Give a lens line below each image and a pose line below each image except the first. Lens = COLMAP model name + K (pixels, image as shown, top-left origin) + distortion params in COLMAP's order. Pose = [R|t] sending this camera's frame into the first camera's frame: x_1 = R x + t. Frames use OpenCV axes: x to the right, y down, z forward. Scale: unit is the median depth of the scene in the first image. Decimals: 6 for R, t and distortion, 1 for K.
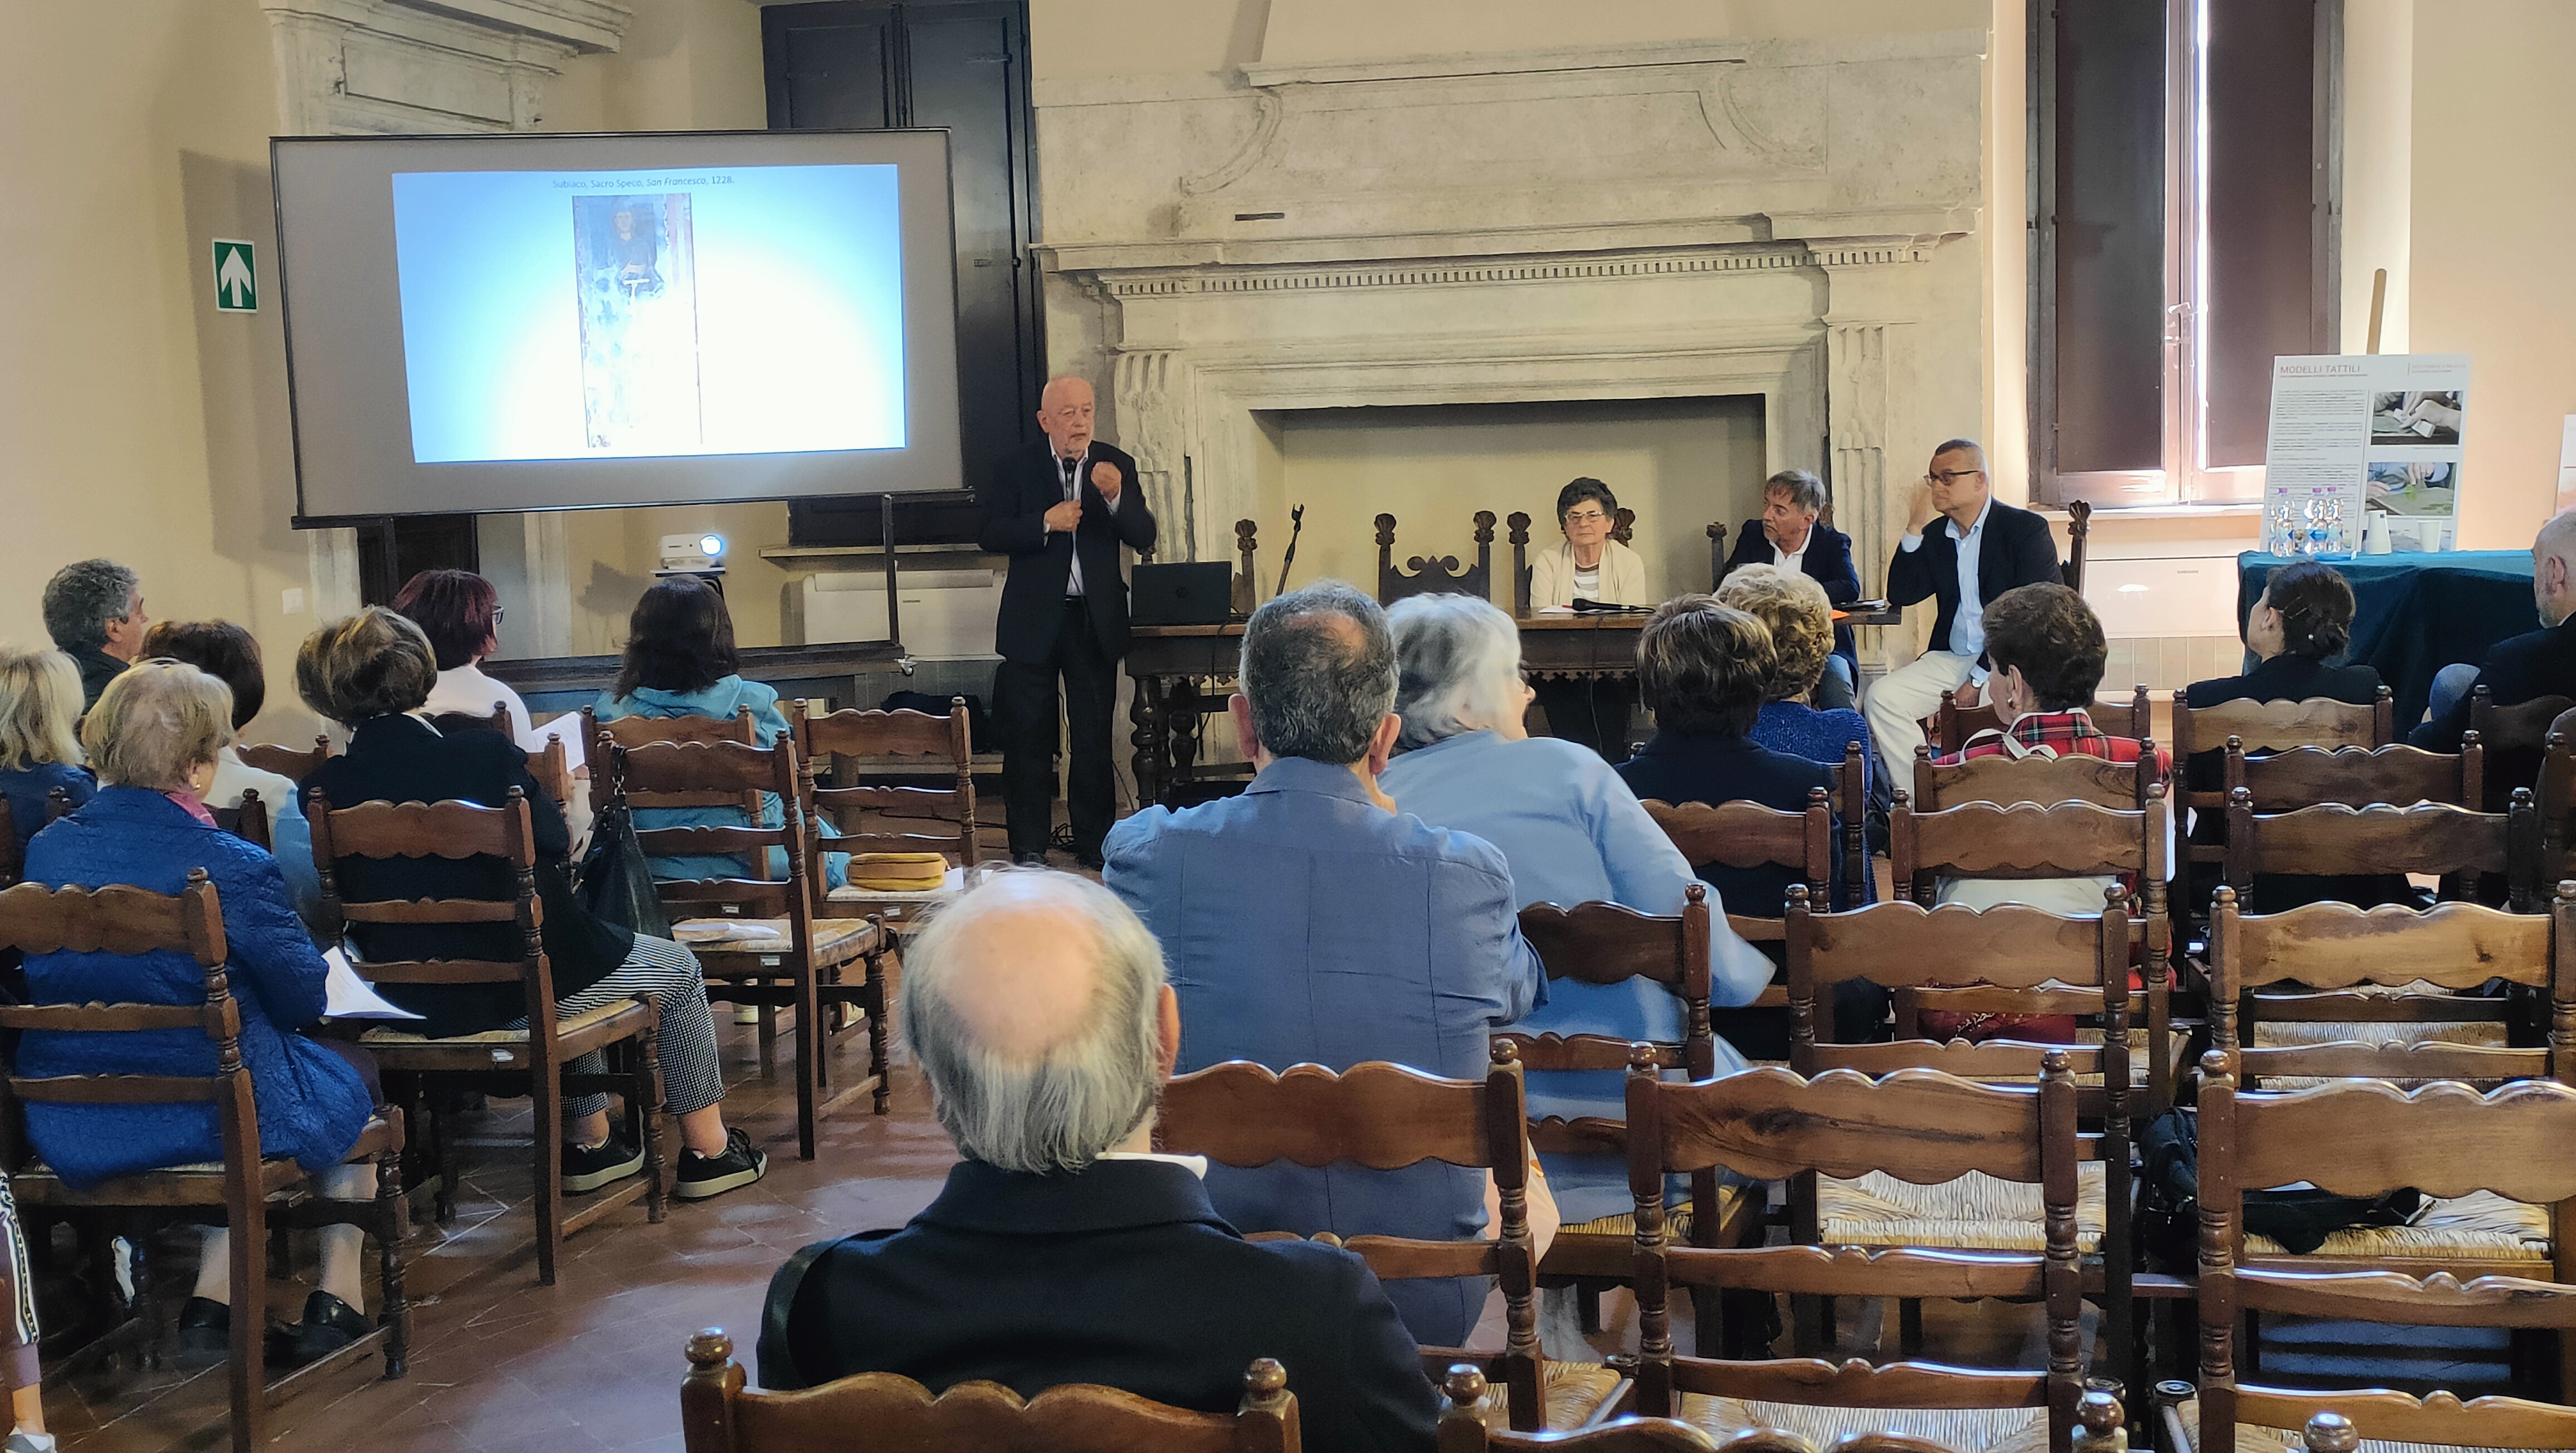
lens RADIAL K [[3029.0, 0, 1288.8], [0, 3029.0, 715.6], [0, 0, 1]] dist [0.047359, 0.000000]
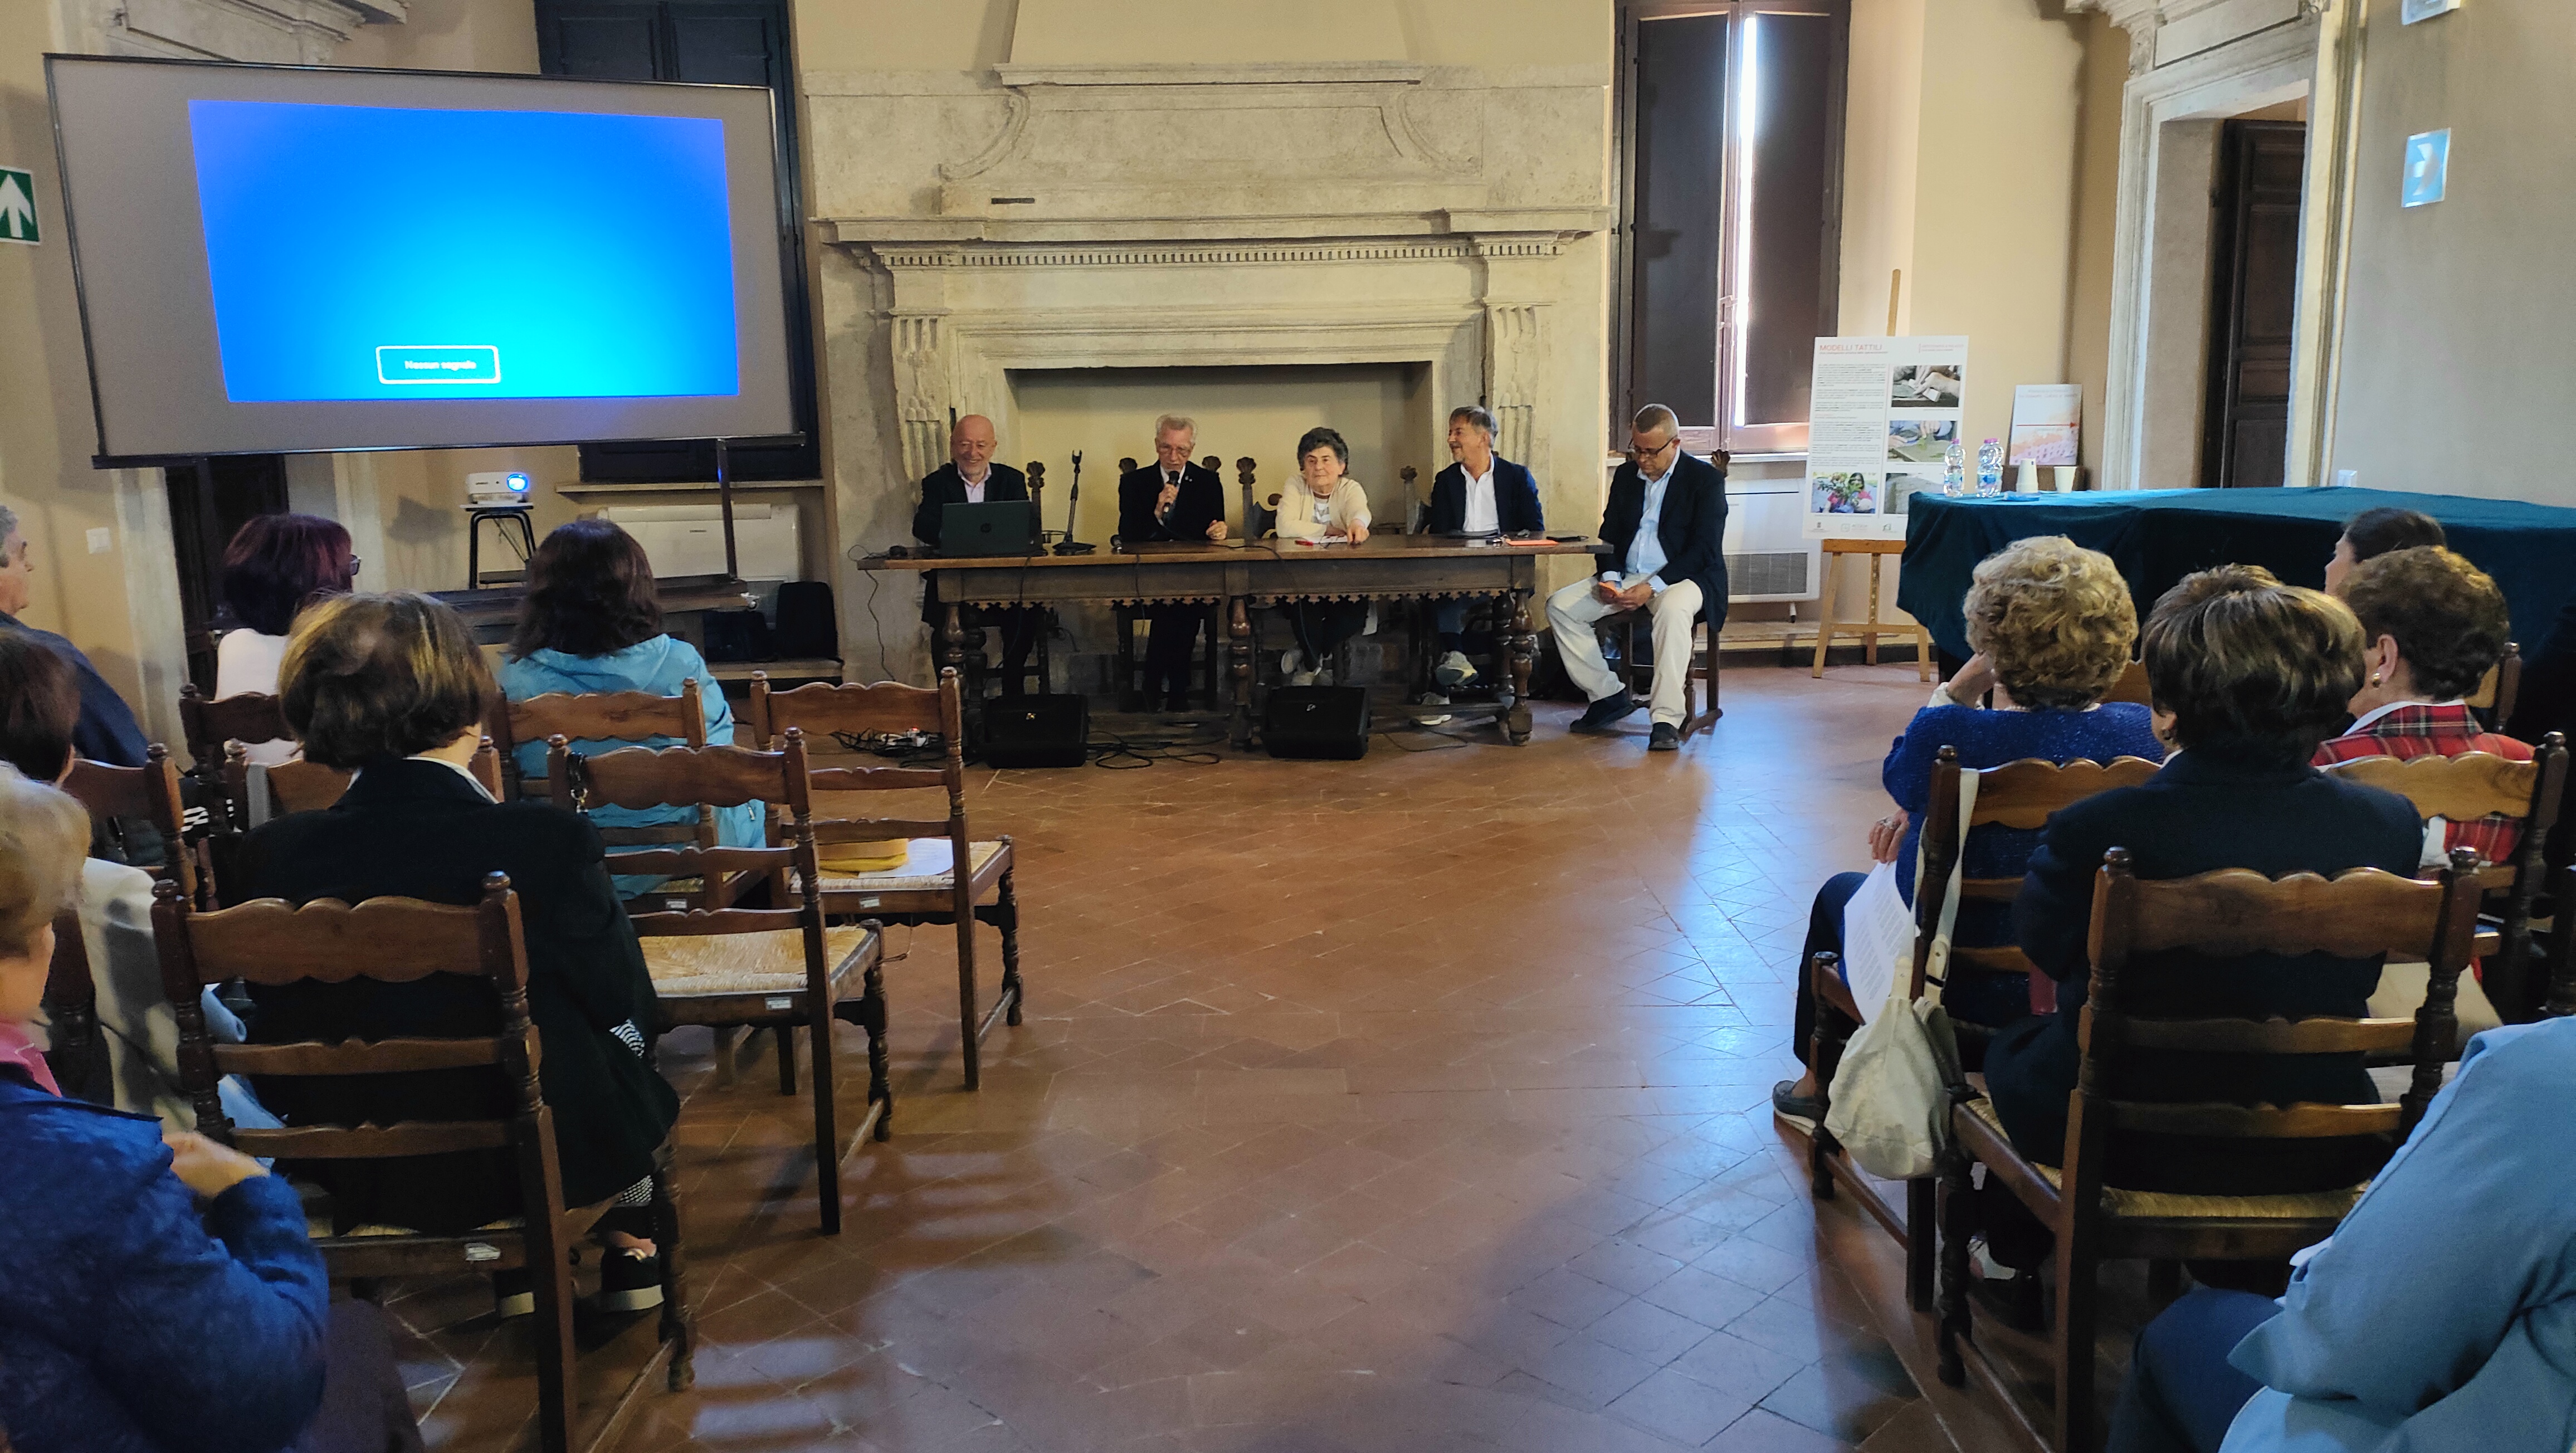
lens RADIAL K [[1878.6, 0, 1287.0], [0, 1878.6, 722.2], [0, 0, 1]] dist [0.052240, -0.042925]
pose [[0.971501, -0.029723, 0.235165, -0.085440], [0.012507, 0.997153, 0.074364, -0.017398], [-0.236706, -0.069304, 0.969106, 0.262245]]
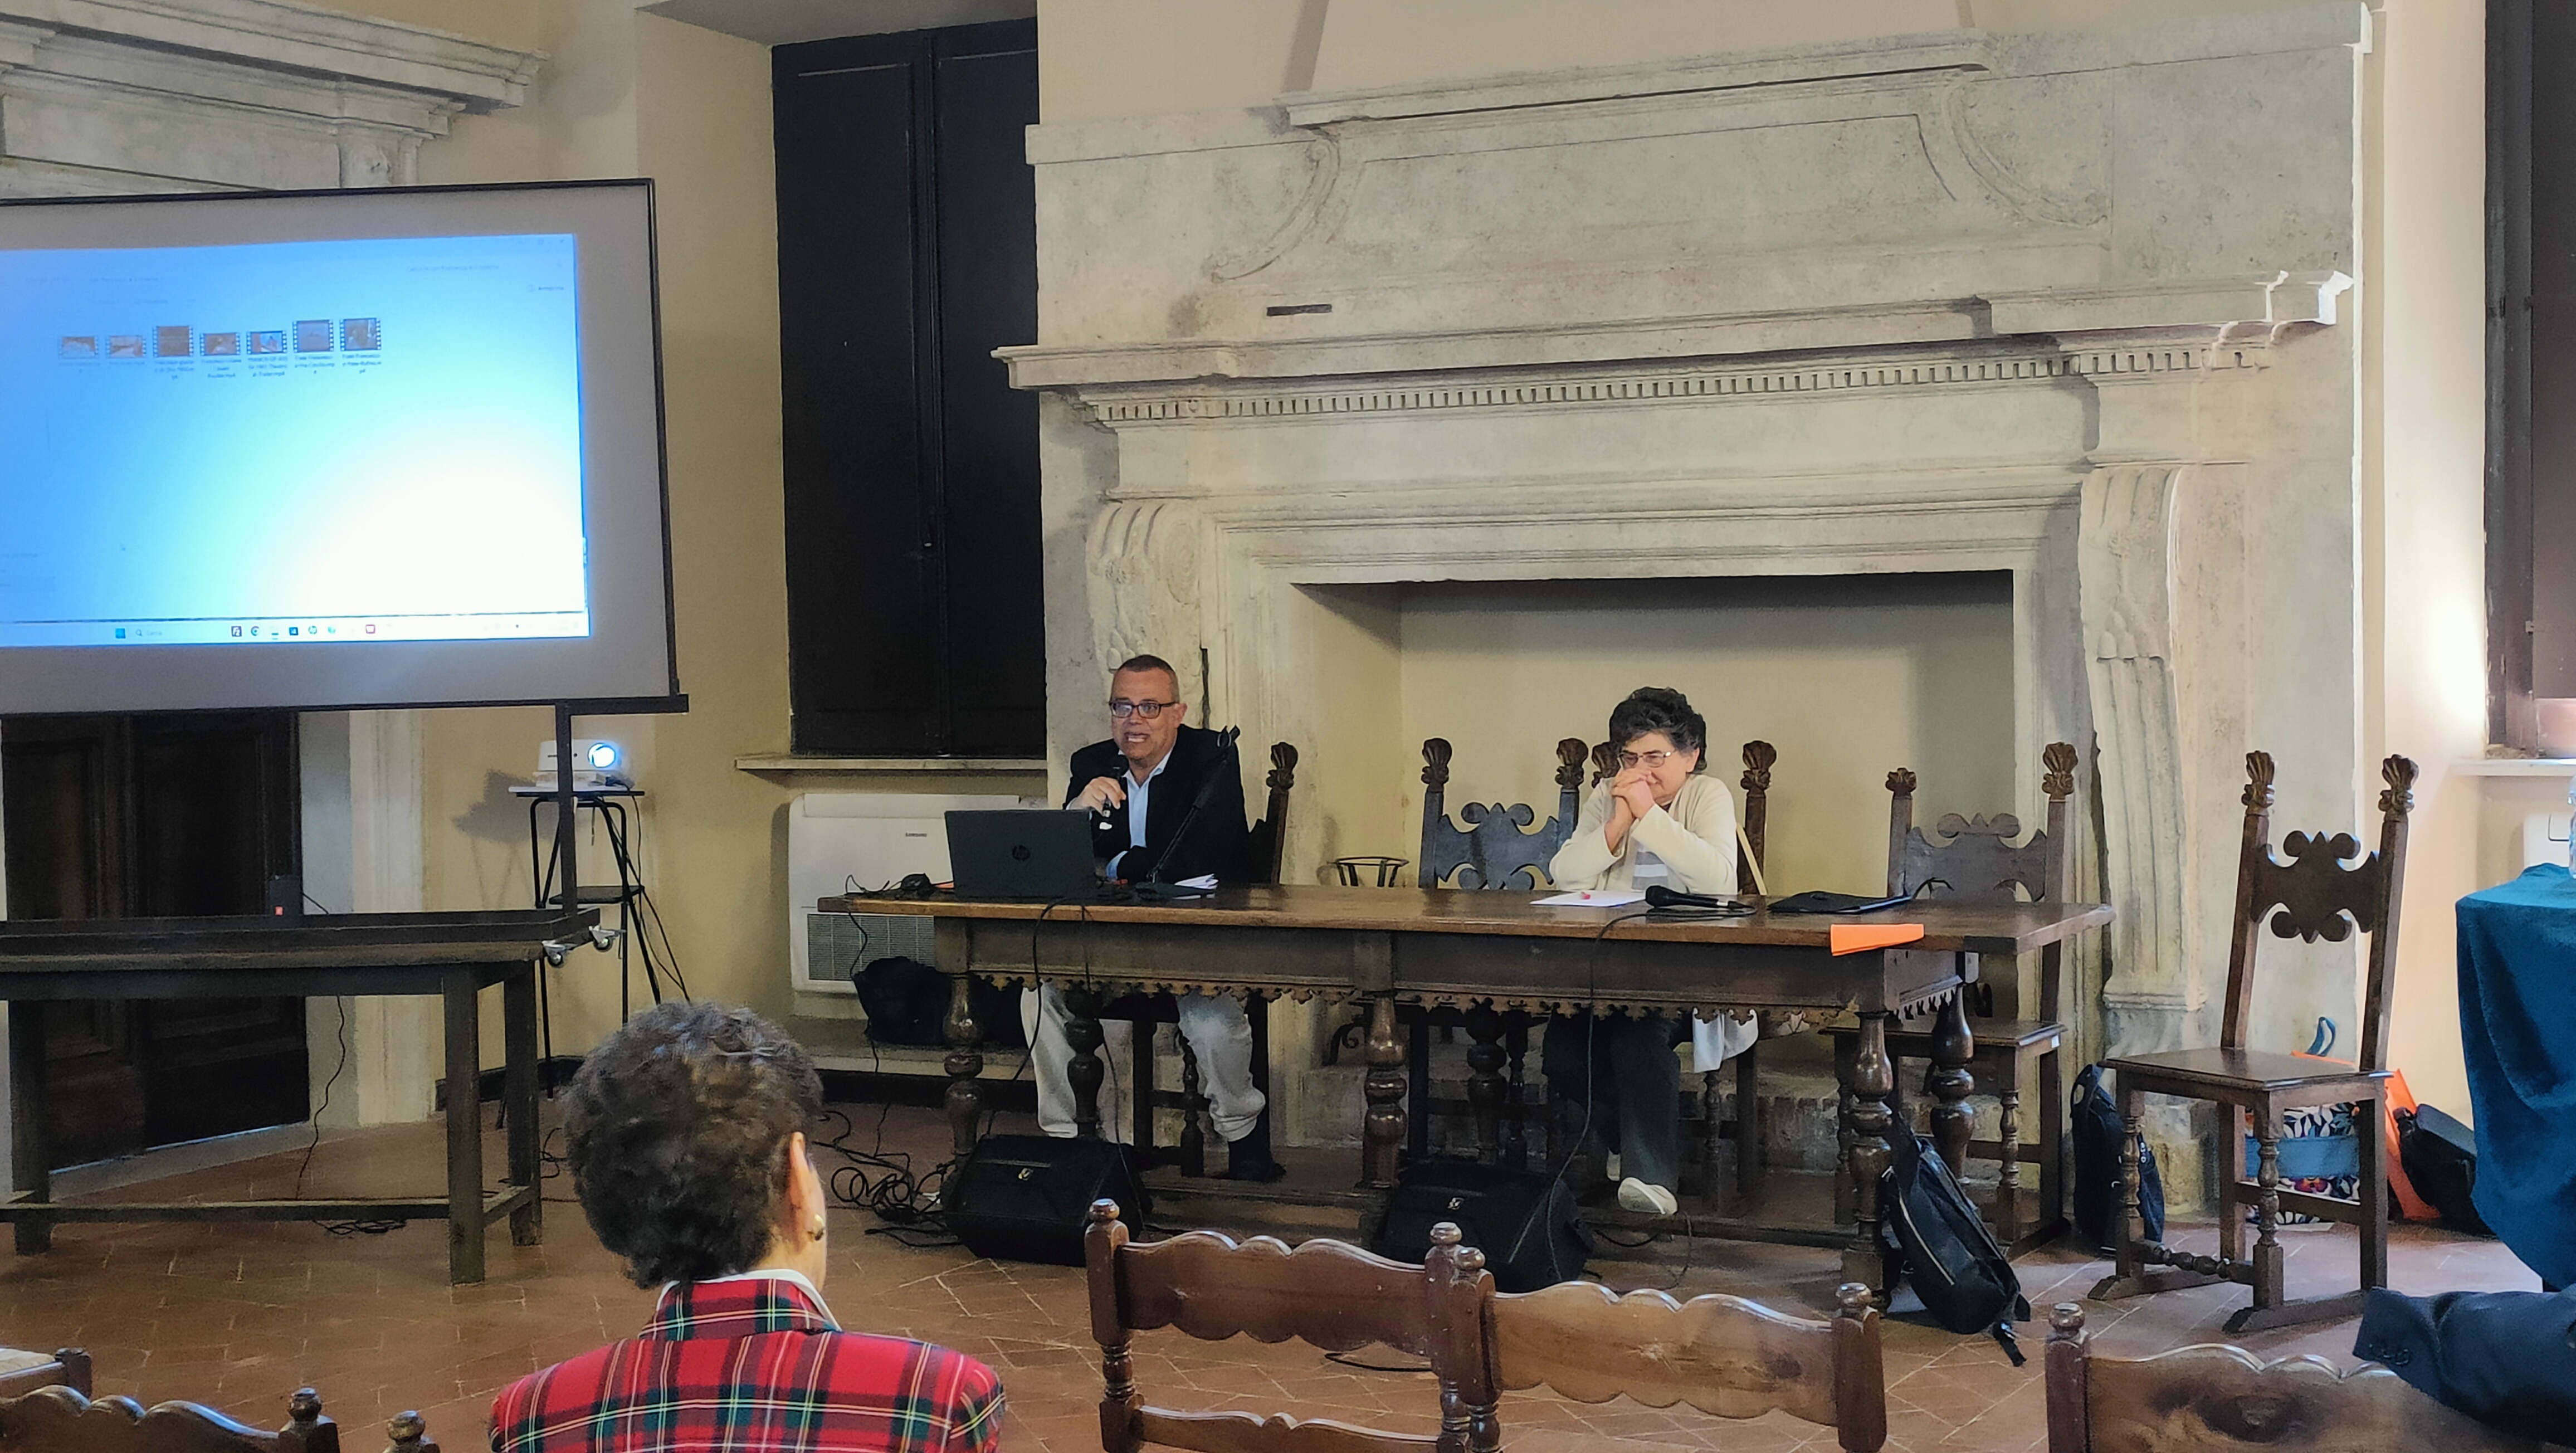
lens RADIAL K [[3371.1, 0, 1297.3], [0, 3371.1, 726.6], [0, 0, 1]] dist [0.038093, 0.000000]
pose [[0.958249, 0.024778, -0.284859, 0.218219], [-0.039309, 0.998195, -0.045407, -0.033620], [0.283220, 0.054709, 0.957493, 0.263638]]
